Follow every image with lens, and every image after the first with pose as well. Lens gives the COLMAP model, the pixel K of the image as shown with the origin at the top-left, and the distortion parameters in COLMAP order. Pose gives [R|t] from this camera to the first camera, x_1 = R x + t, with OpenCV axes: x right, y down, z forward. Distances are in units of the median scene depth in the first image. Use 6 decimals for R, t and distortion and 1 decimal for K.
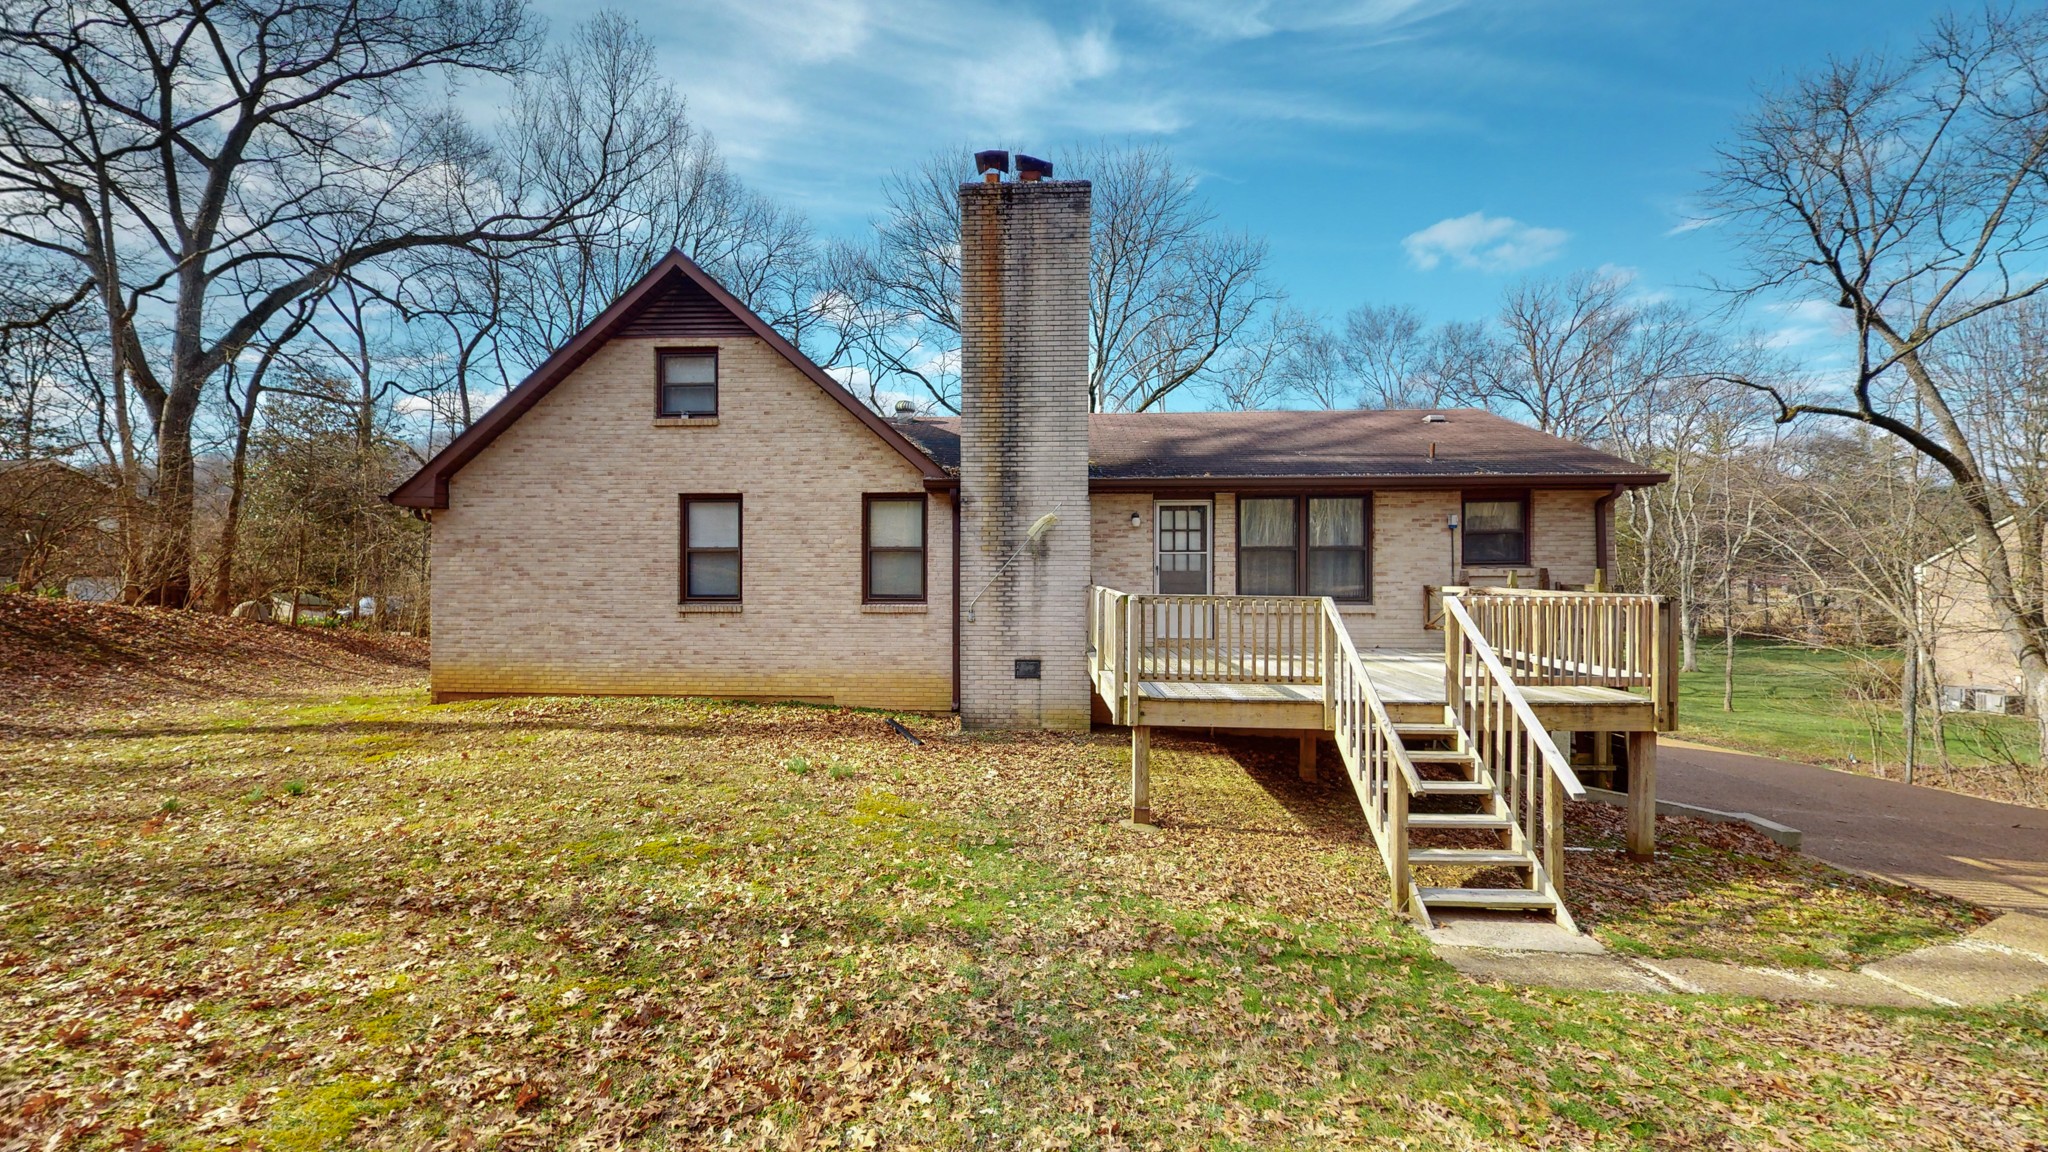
lens RADIAL K [[752.1, 0, 1024.0], [0, 752.1, 576.0], [0, 0, 1]] dist [-0.000792, -0.000046]
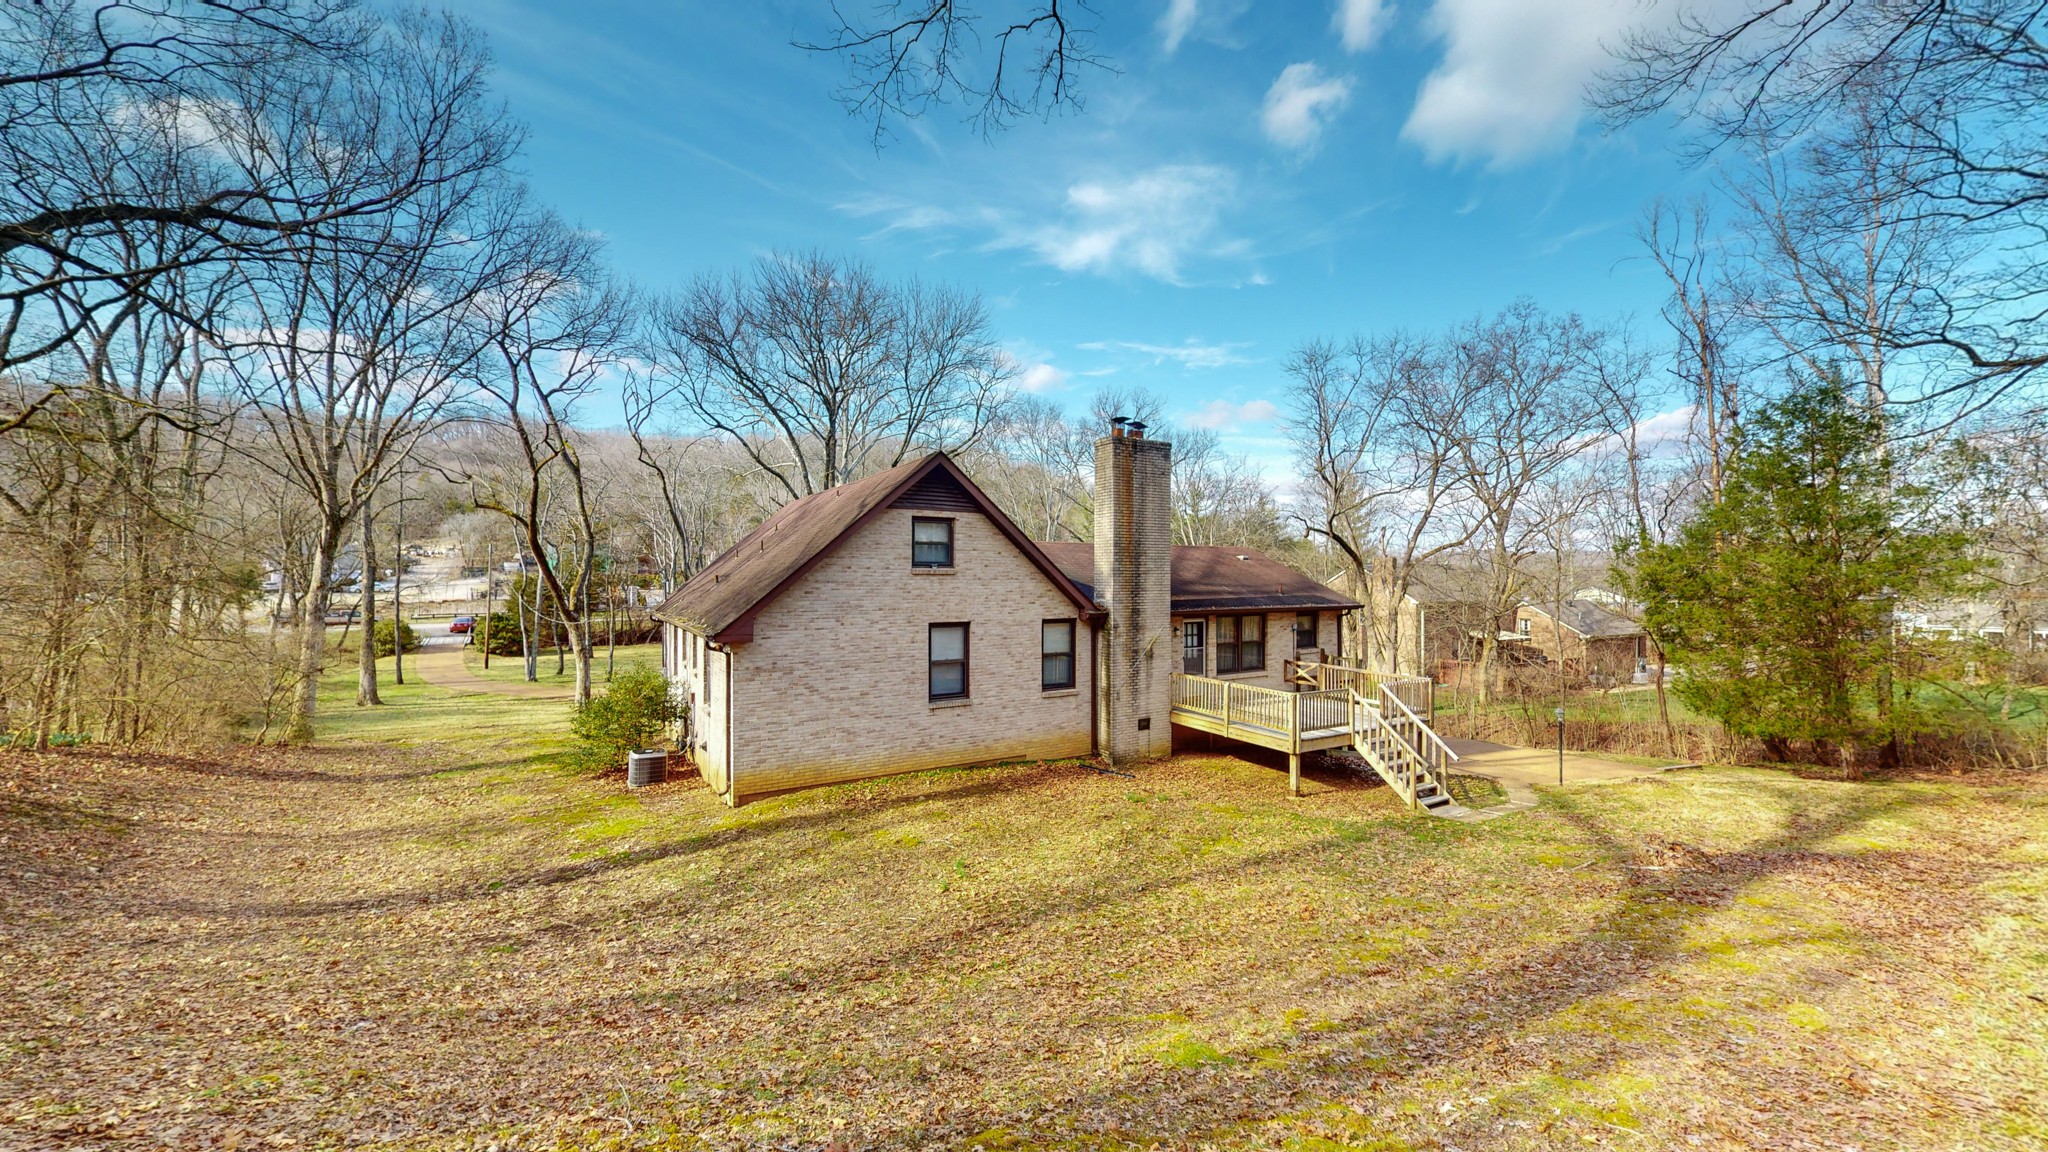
lens RADIAL K [[723.5, 0, 1013.5], [0, 723.5, 573.1], [0, 0, 1]] dist [-0.001426, -0.000131]
pose [[0.834107, 0.003547, 0.551592, -1.070693], [-0.005489, 0.999983, 0.001870, -0.206231], [-0.551576, -0.004587, 0.834112, -0.195442]]
